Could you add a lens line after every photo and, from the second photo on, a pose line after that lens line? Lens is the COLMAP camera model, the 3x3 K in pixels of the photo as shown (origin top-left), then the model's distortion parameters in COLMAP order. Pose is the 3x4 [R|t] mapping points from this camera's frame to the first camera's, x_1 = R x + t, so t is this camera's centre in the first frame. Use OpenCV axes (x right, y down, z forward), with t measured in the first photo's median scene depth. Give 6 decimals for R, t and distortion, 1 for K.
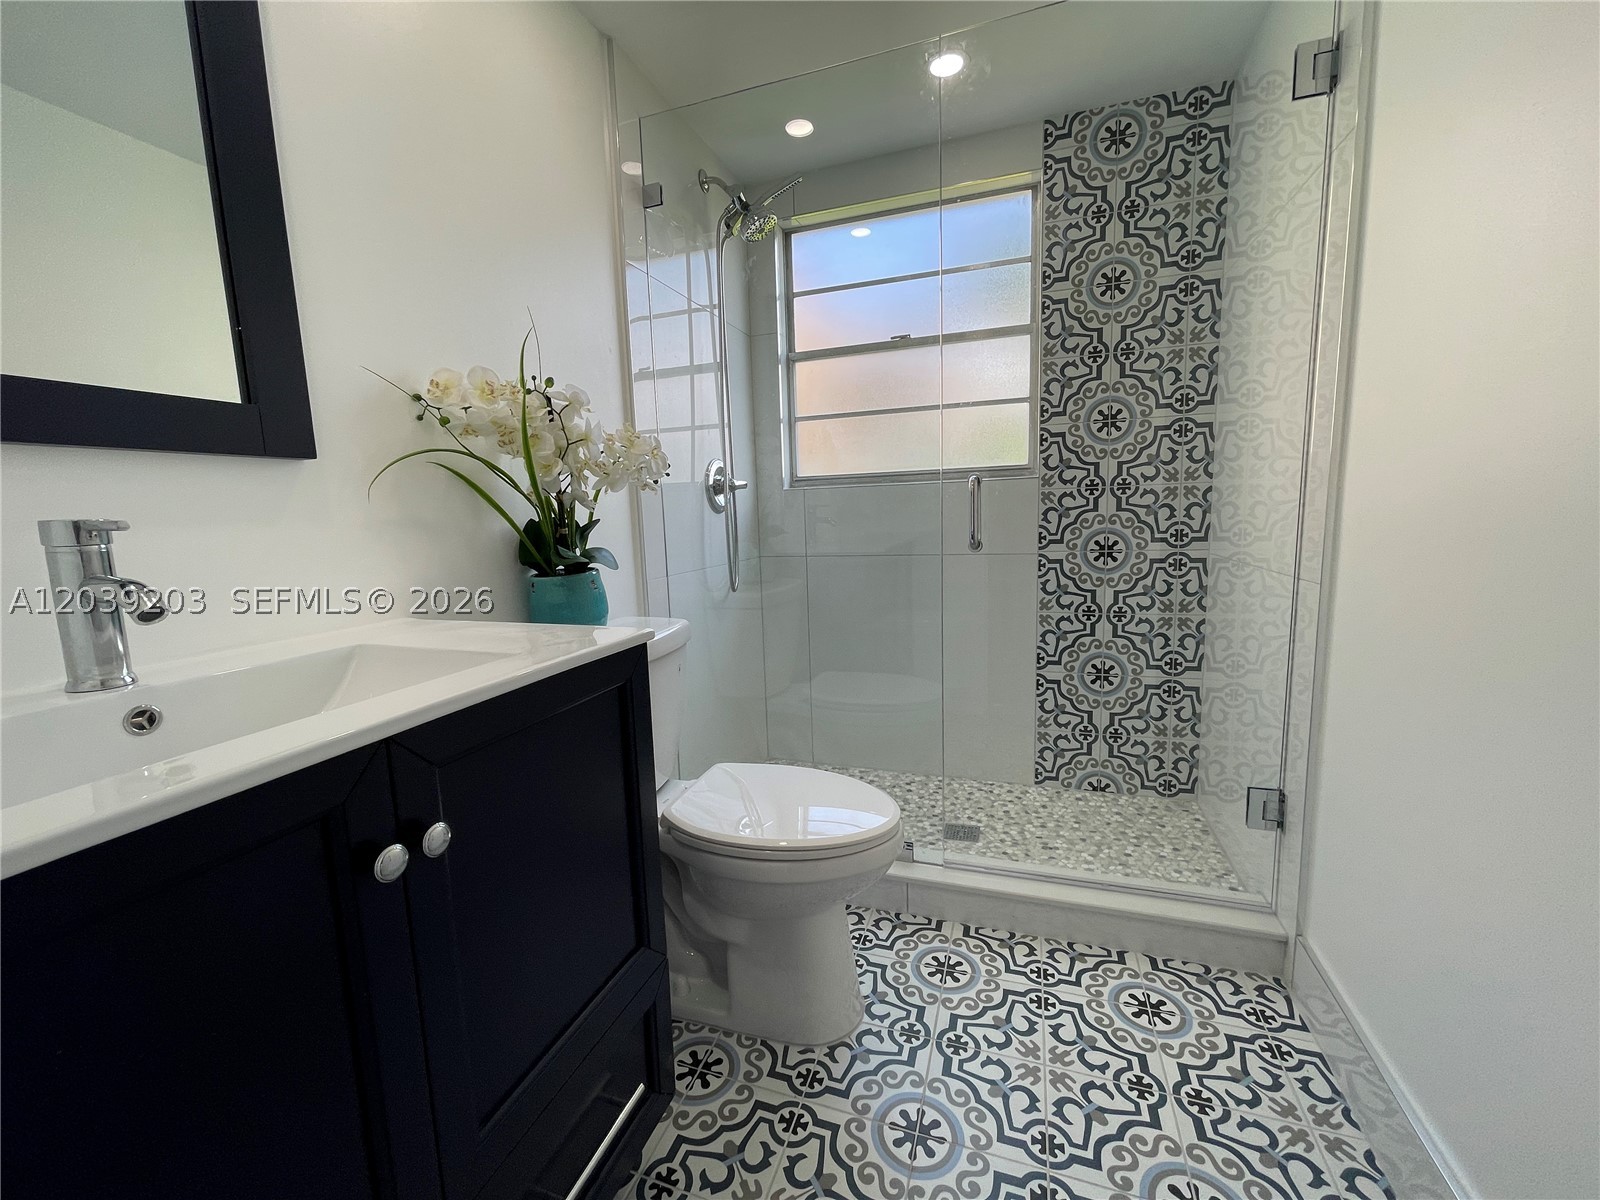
lens RADIAL K [[655.7, 0, 790.3], [0, 655.7, 595.3], [0, 0, 1]] dist [-0.000987, 0.000766]
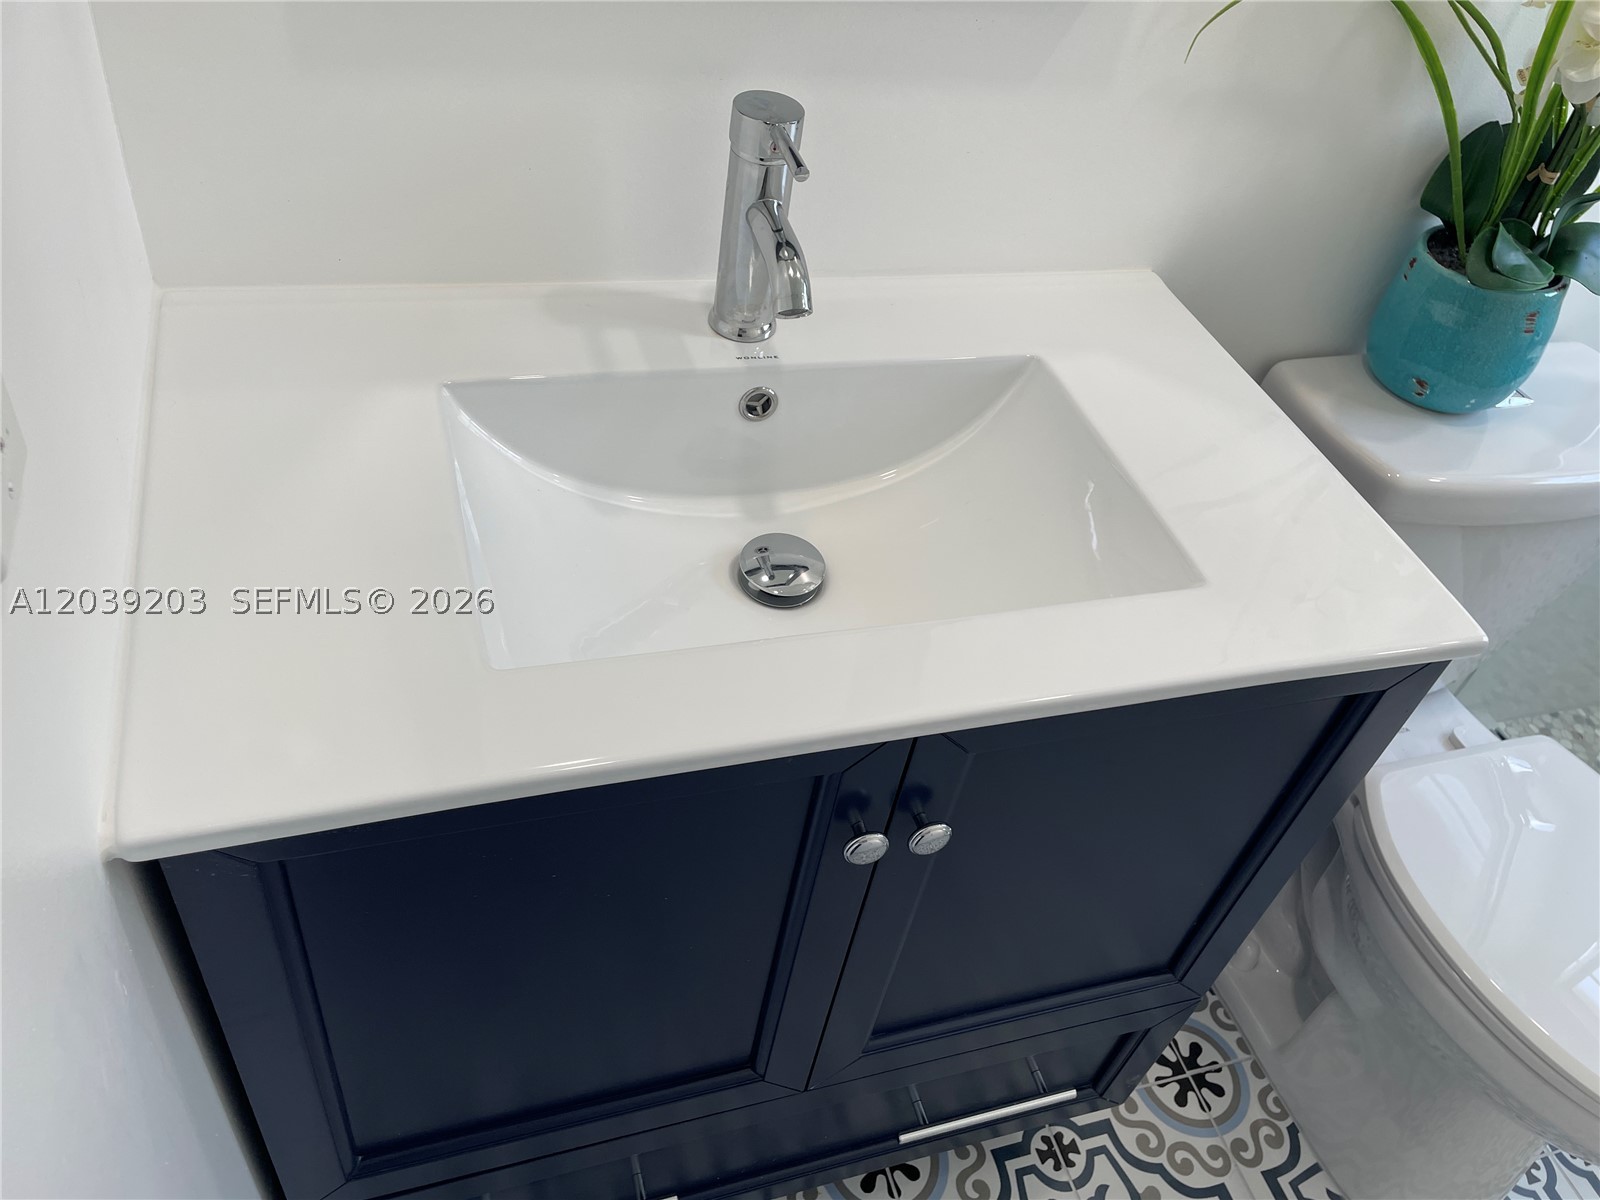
lens RADIAL K [[1213.7, 0, 801.3], [0, 1213.7, 611.3], [0, 0, 1]] dist [0.101668, -0.130169]
pose [[0.594012, 0.638034, -0.489962, -0.036145], [-0.269625, 0.731735, 0.625992, -0.176812], [0.757926, -0.239741, 0.606689, 0.039737]]
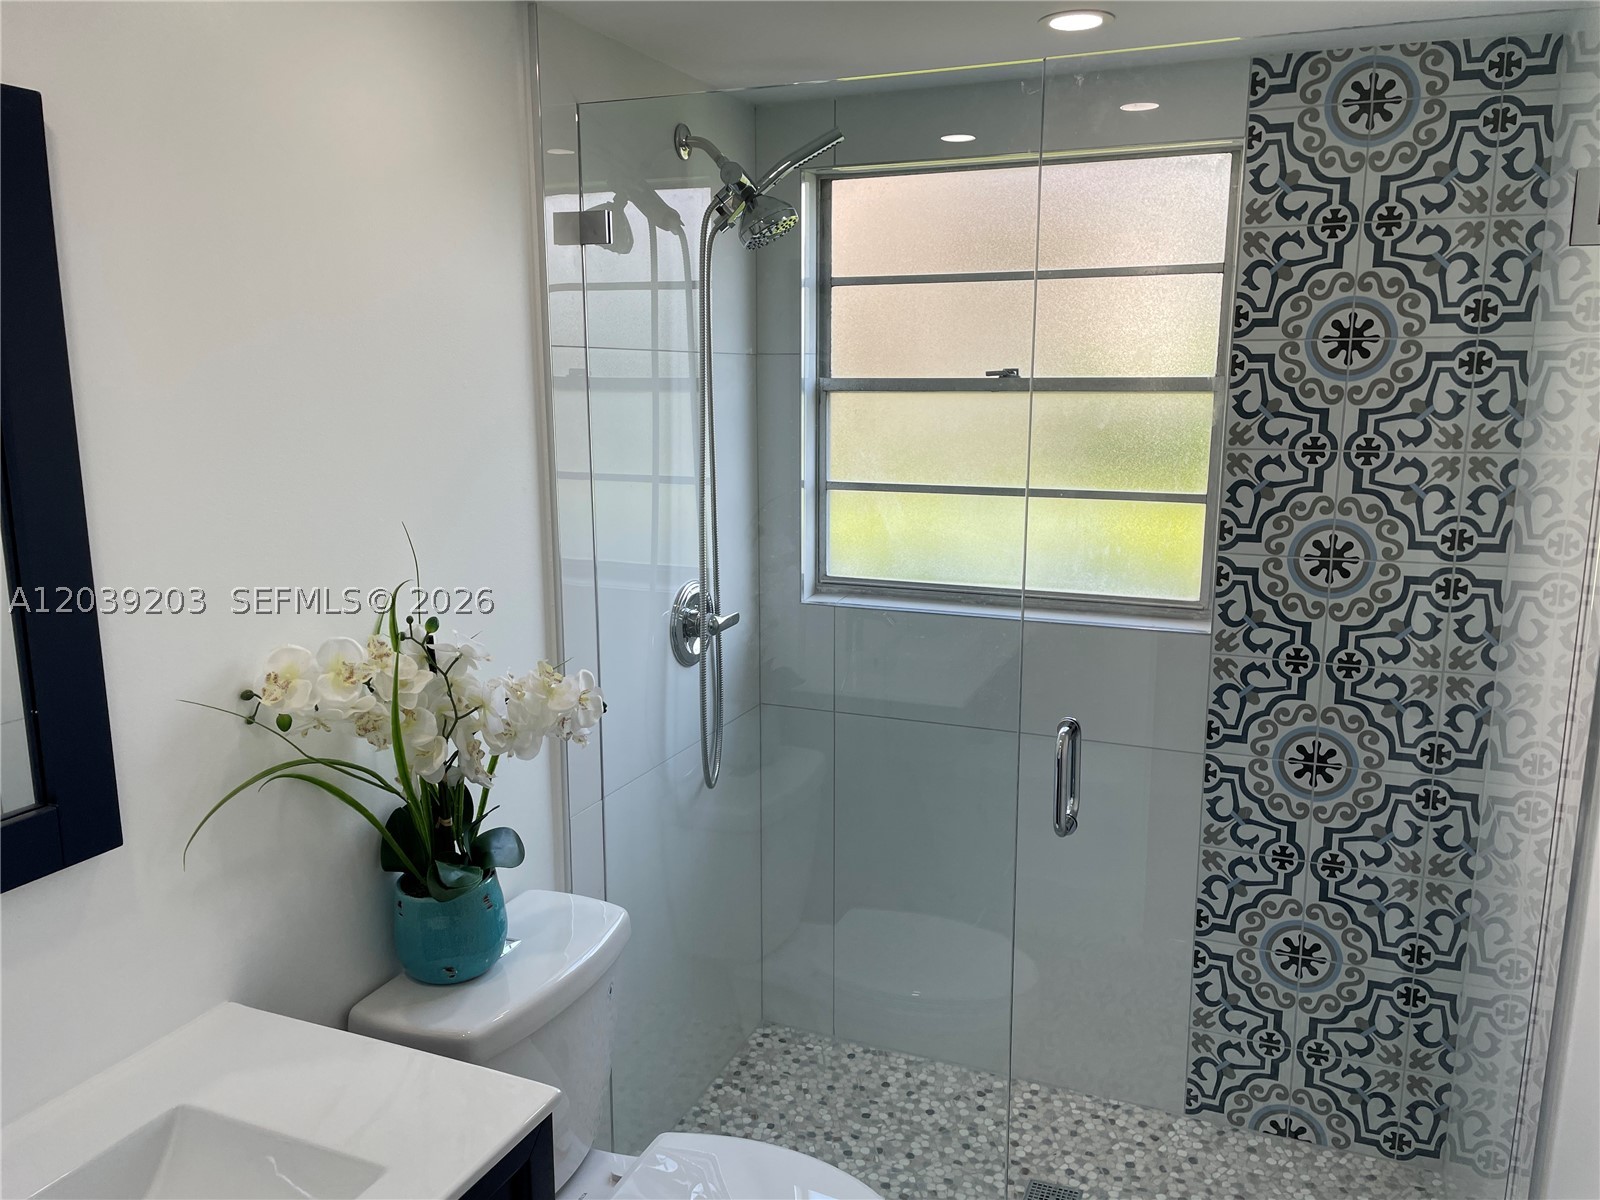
lens RADIAL K [[1213.7, 0, 801.3], [0, 1213.7, 611.3], [0, 0, 1]] dist [0.101668, -0.130169]
pose [[0.998066, 0.044055, -0.043851, 0.049280], [-0.041430, 0.997393, 0.059079, -0.272824], [0.046340, -0.057148, 0.997290, -0.170420]]
